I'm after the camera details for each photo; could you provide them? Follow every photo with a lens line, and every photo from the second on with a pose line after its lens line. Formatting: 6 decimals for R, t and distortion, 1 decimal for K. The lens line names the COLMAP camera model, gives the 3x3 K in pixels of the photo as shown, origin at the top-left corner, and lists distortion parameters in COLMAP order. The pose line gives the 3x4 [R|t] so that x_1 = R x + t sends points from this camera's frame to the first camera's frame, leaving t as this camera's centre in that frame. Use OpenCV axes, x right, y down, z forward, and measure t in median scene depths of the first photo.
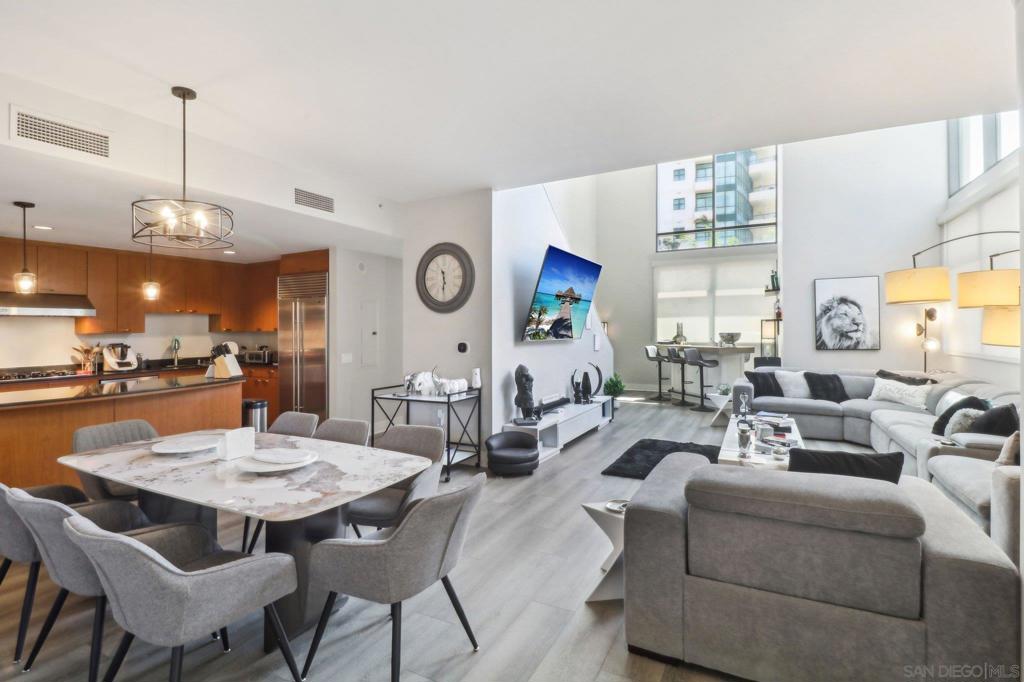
lens RADIAL K [[499.1, 0, 511.8], [0, 499.1, 330.5], [0, 0, 1]] dist [-0.004824, -0.007674]
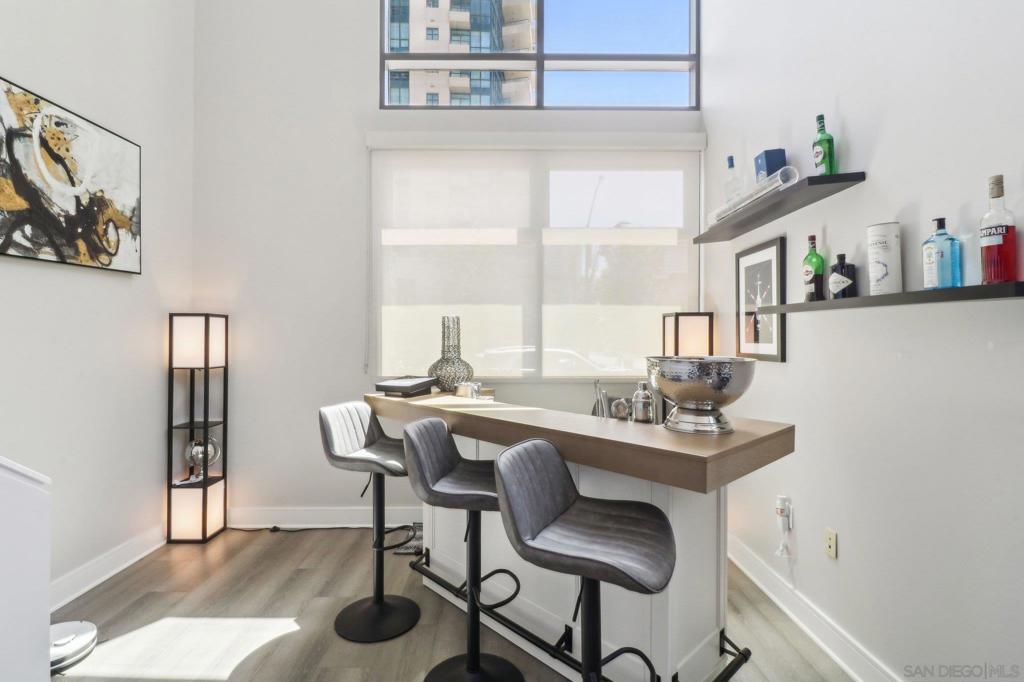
lens RADIAL K [[498.1, 0, 509.4], [0, 498.1, 331.3], [0, 0, 1]] dist [-0.000830, -0.001337]
pose [[0.879942, 0.011533, 0.474941, 0.386183], [-0.004563, 0.999864, -0.015825, -0.005840], [-0.475059, 0.011757, 0.879875, 1.236374]]
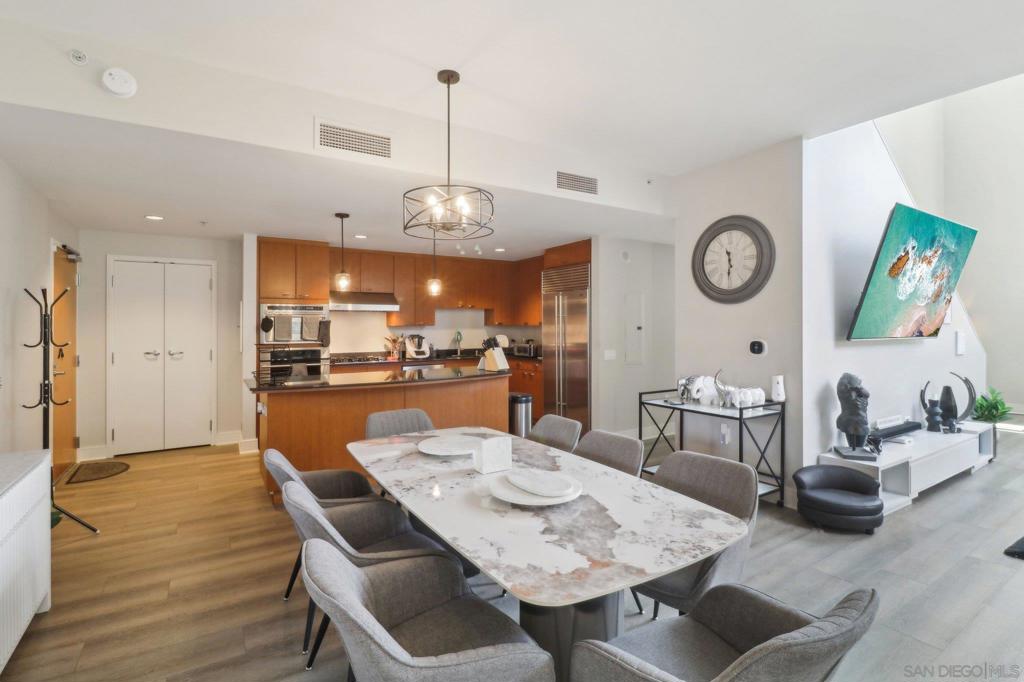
lens RADIAL K [[484.7, 0, 498.2], [0, 484.7, 322.6], [0, 0, 1]] dist [0.003760, -0.009635]
pose [[0.859868, 0.001935, -0.510513, -0.052910], [-0.003408, 0.999992, -0.001951, -0.001260], [0.510505, 0.003418, 0.859868, 0.128165]]
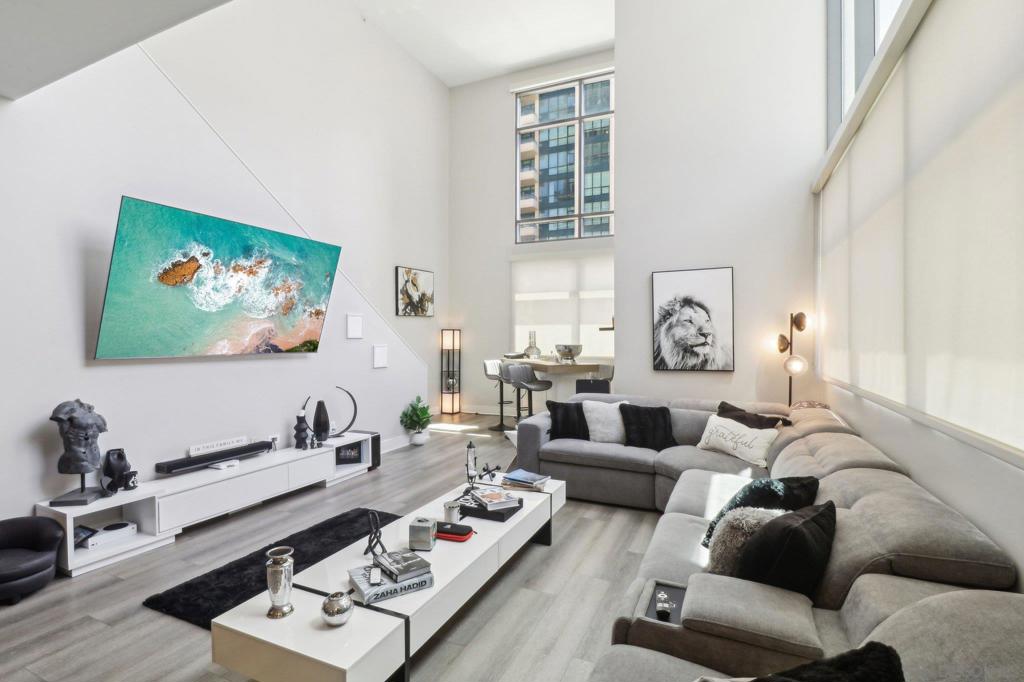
lens RADIAL K [[506.2, 0, 507.9], [0, 506.2, 339.2], [0, 0, 1]] dist [-0.001036, -0.000476]
pose [[0.998484, 0.008708, 0.054342, 0.434892], [-0.008697, 0.999962, -0.000445, -0.004761], [-0.054344, -0.000028, 0.998522, 0.338866]]
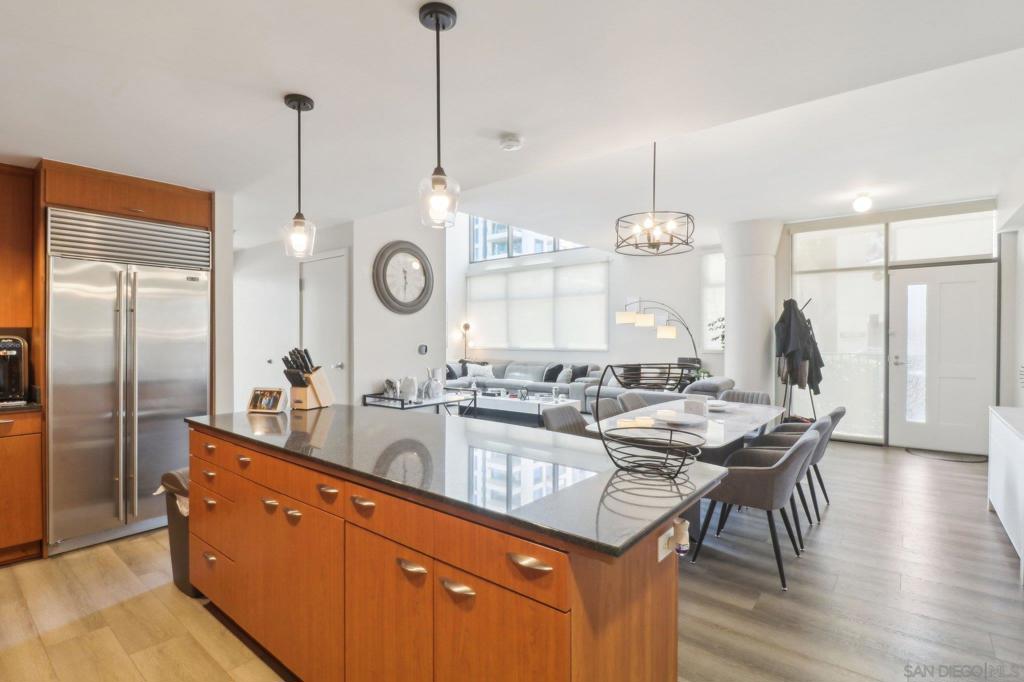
lens RADIAL K [[498.9, 0, 501.8], [0, 498.9, 343.3], [0, 0, 1]] dist [-0.003288, -0.000540]
pose [[0.200923, -0.009314, 0.979563, -0.937330], [0.004581, 0.999953, 0.008568, 0.012426], [-0.979596, 0.002766, 0.200956, 0.569007]]
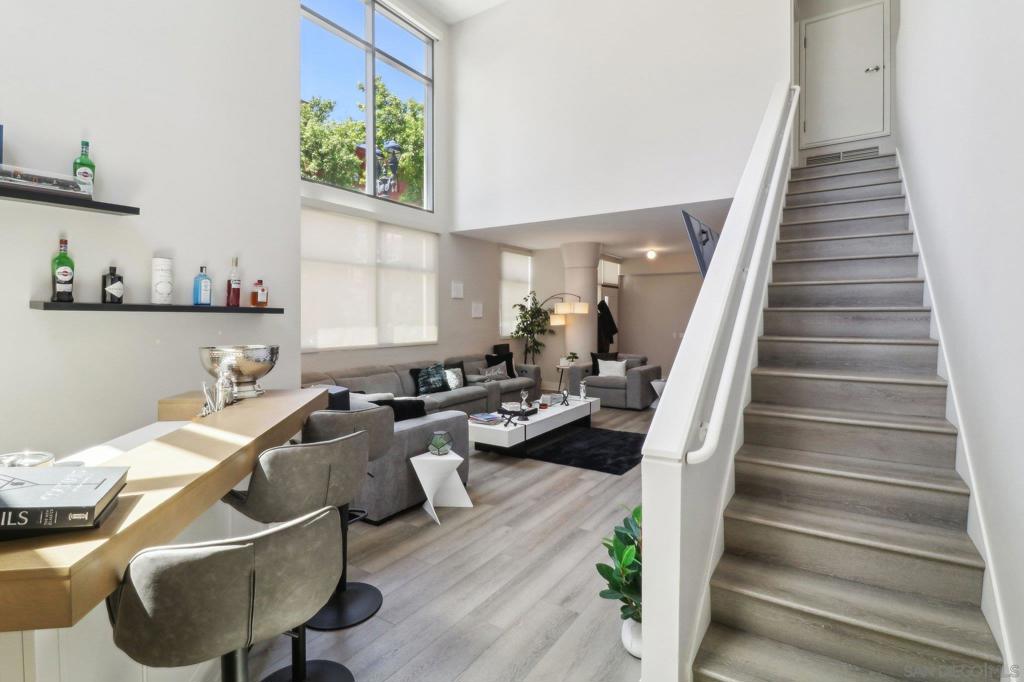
lens RADIAL K [[484.7, 0, 498.2], [0, 484.7, 322.6], [0, 0, 1]] dist [0.003760, -0.009635]
pose [[-0.992159, 0.006340, 0.124818, 0.350762], [0.008057, 0.999880, 0.013257, -0.017738], [-0.124719, 0.014159, -0.992091, 1.790521]]
